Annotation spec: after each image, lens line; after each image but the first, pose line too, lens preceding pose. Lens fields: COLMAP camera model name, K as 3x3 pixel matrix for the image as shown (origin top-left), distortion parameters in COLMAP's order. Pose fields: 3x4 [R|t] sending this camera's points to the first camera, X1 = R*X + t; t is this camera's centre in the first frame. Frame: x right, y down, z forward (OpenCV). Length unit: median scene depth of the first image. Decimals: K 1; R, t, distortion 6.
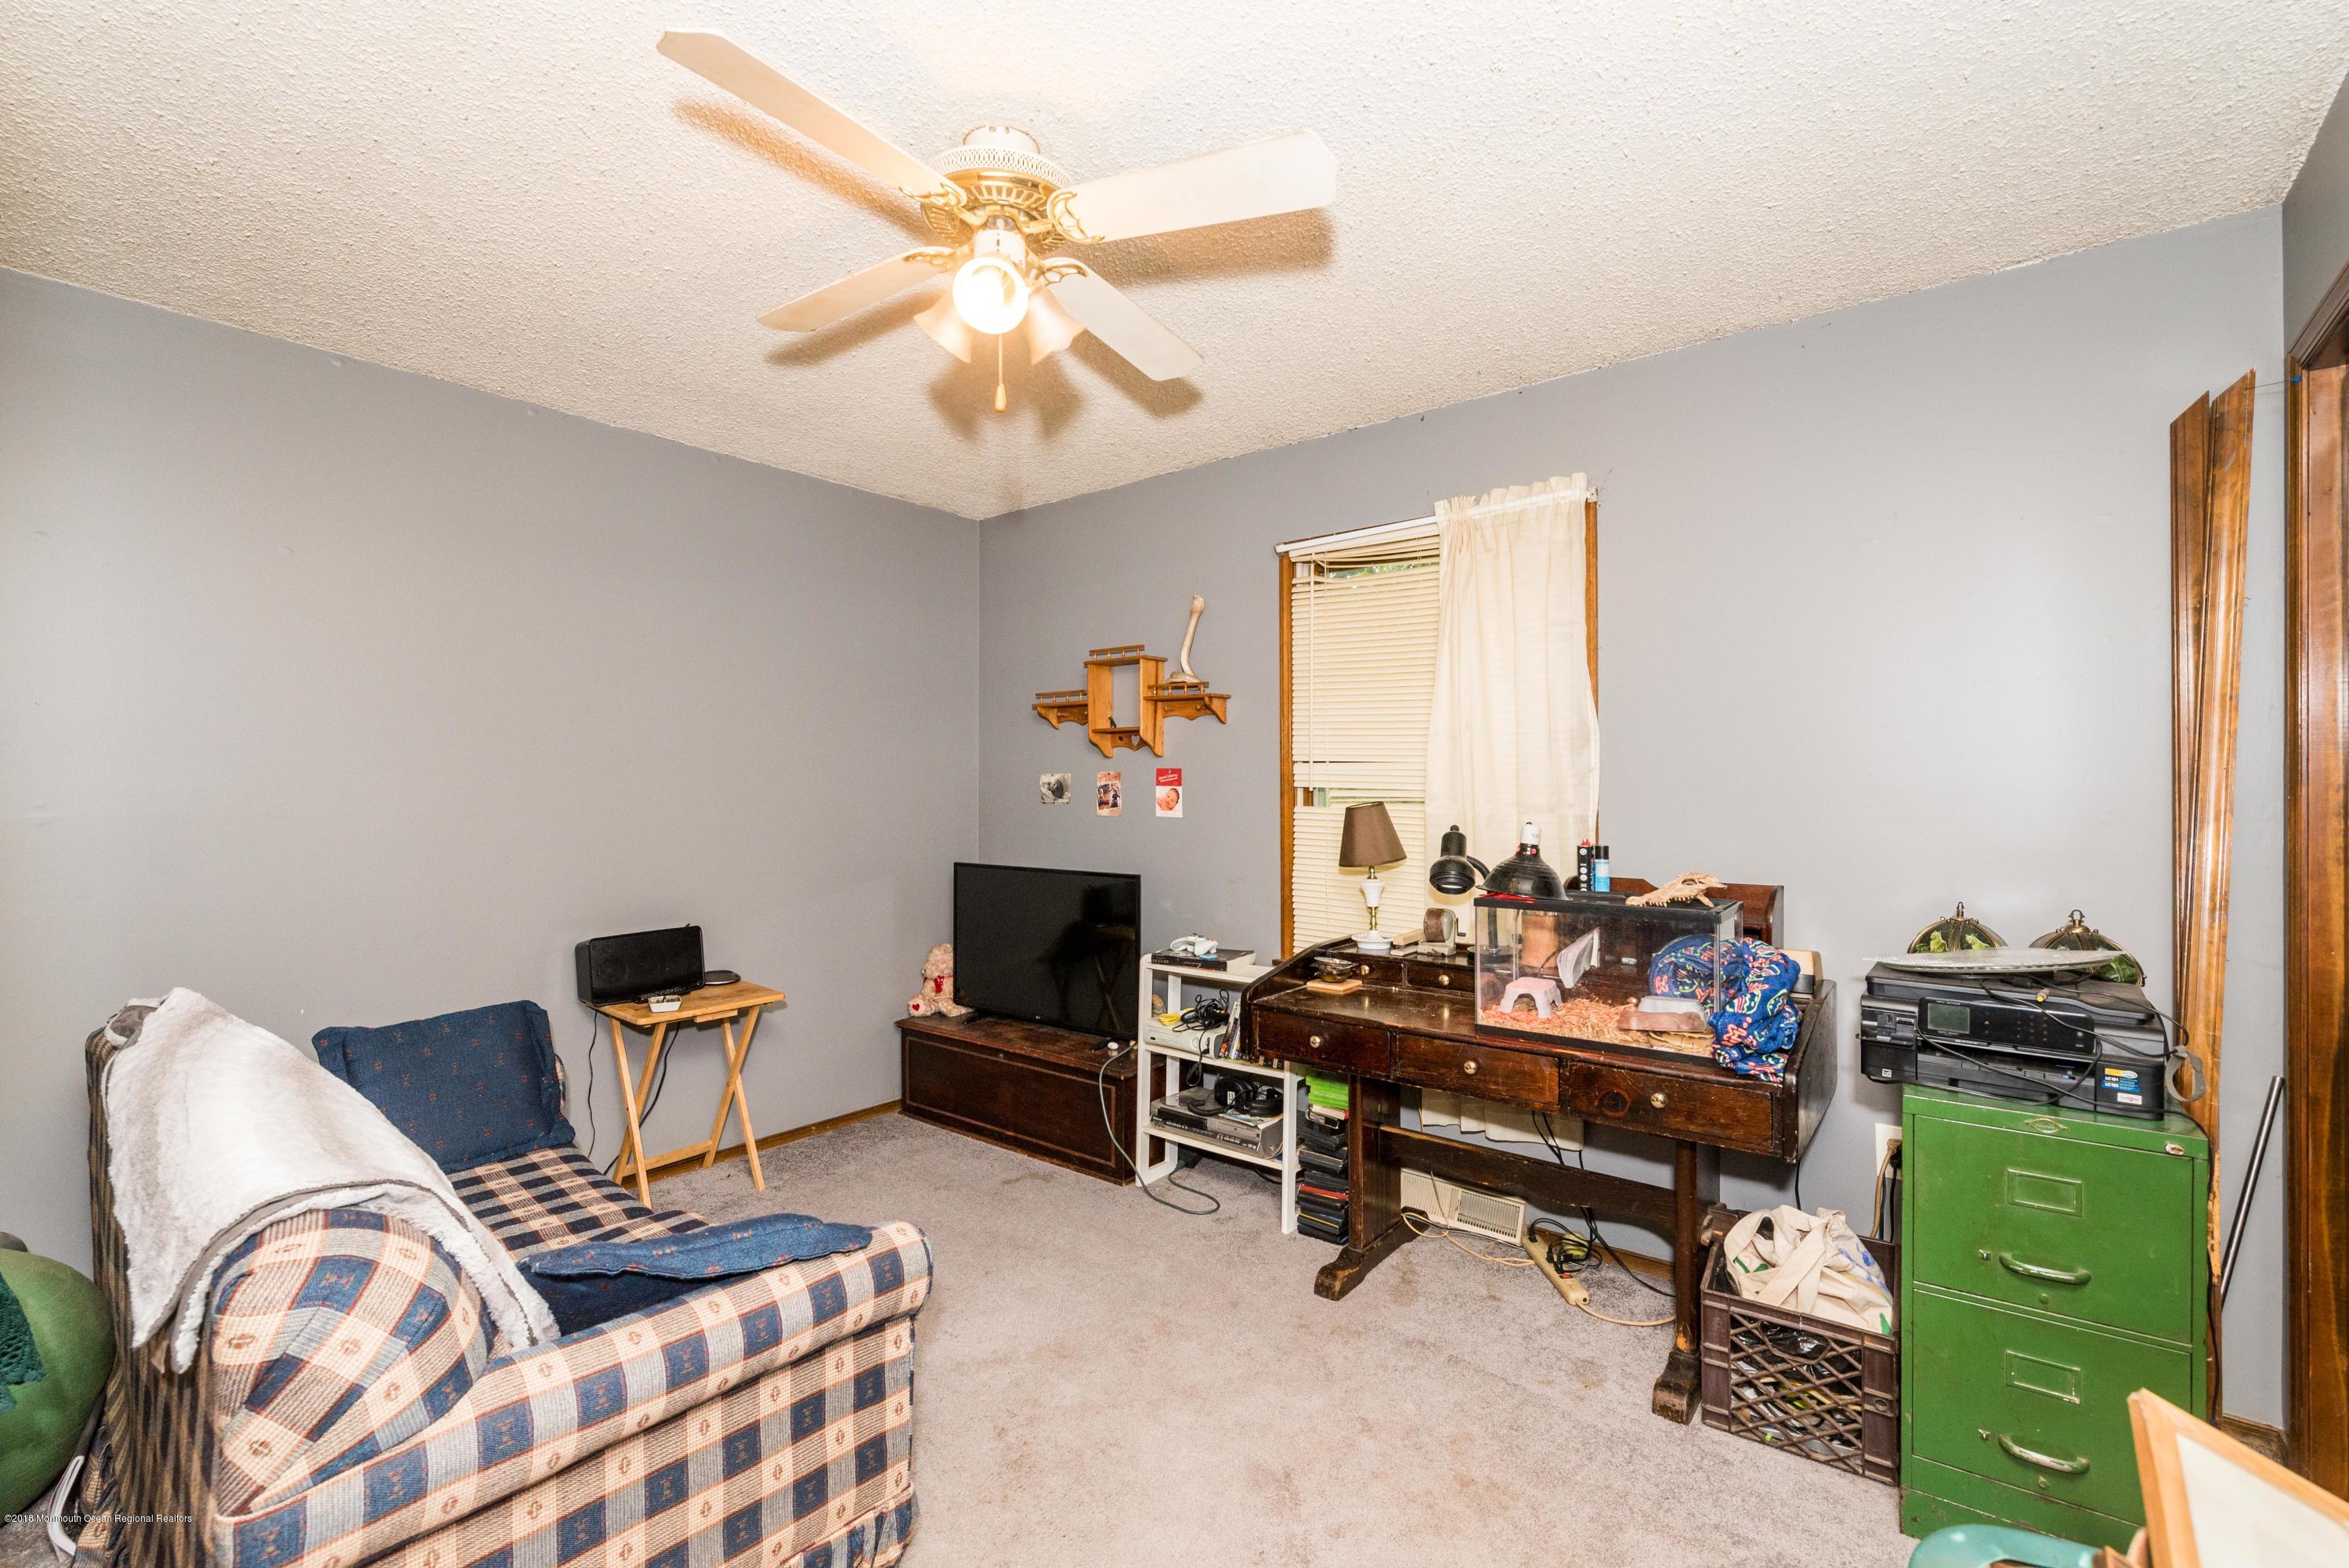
lens RADIAL K [[1040.7, 0, 1174.5], [0, 1040.7, 784.0], [0, 0, 1]] dist [0.005590, 0.000345]
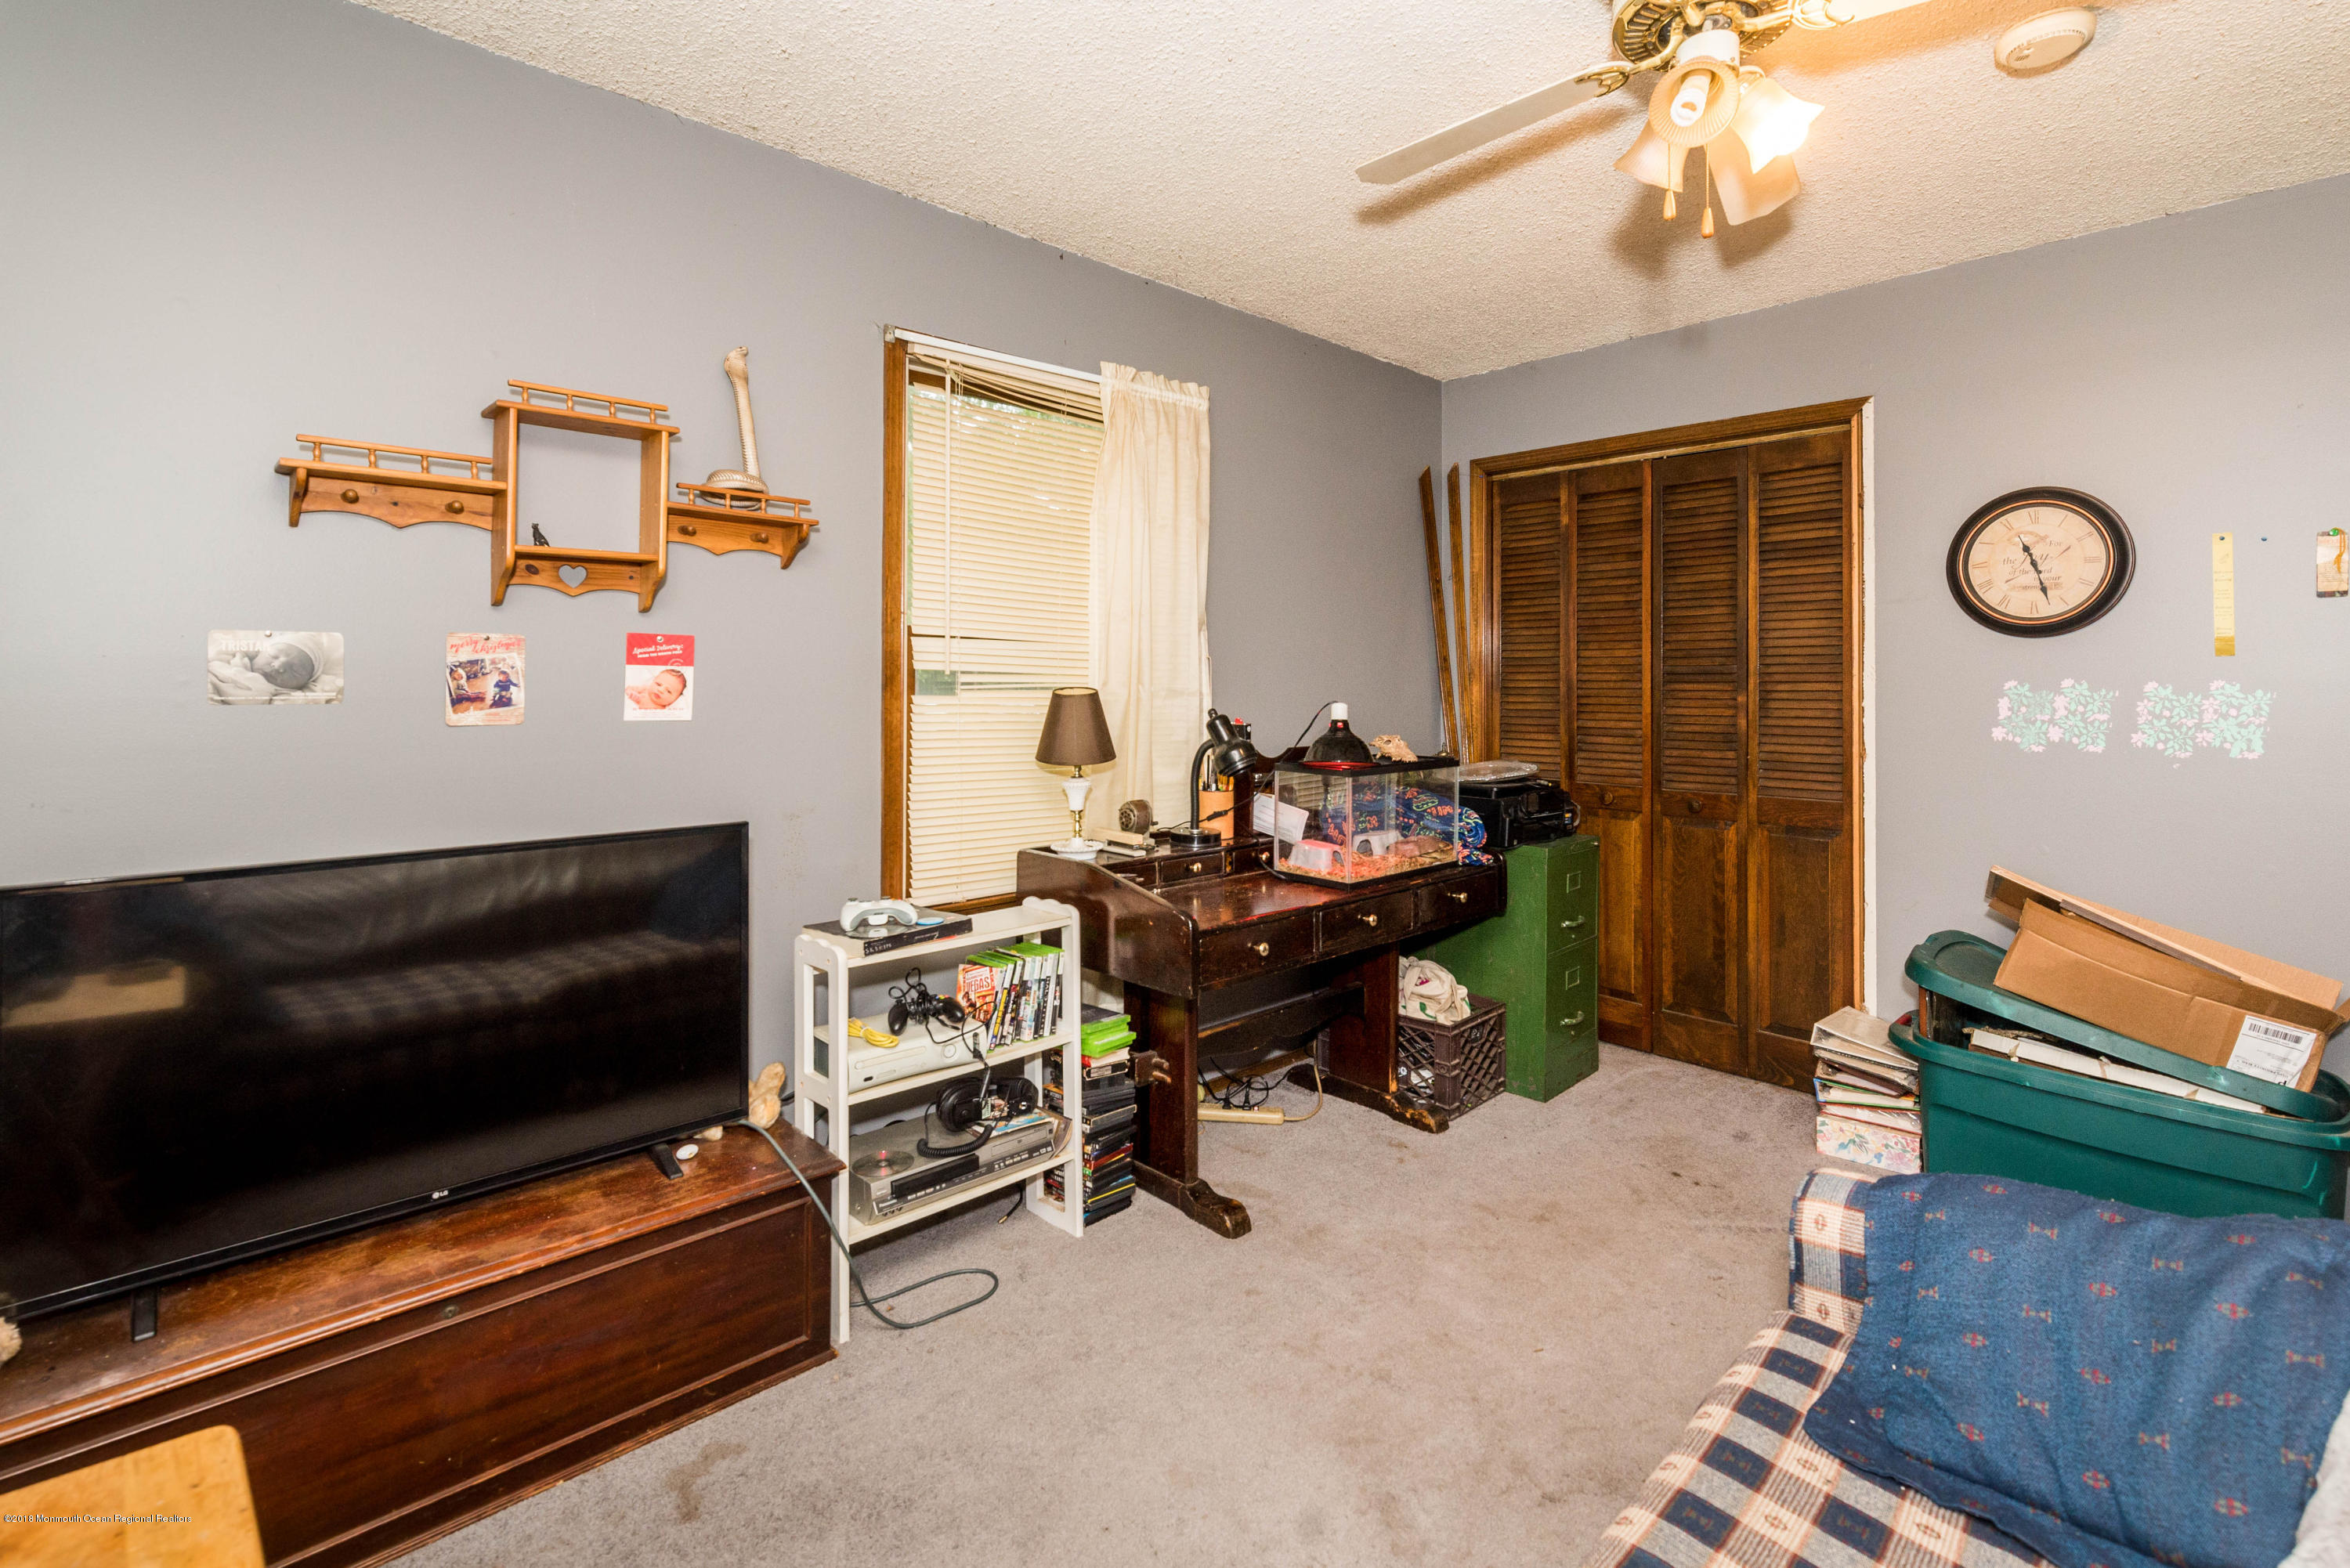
lens RADIAL K [[1069.7, 0, 1177.6], [0, 1069.7, 697.9], [0, 0, 1]] dist [0.000881, 0.000079]
pose [[0.131193, -0.005274, 0.991343, -0.602454], [0.002912, 0.999984, 0.004935, 0.019313], [-0.991353, 0.002239, 0.131206, 0.725589]]
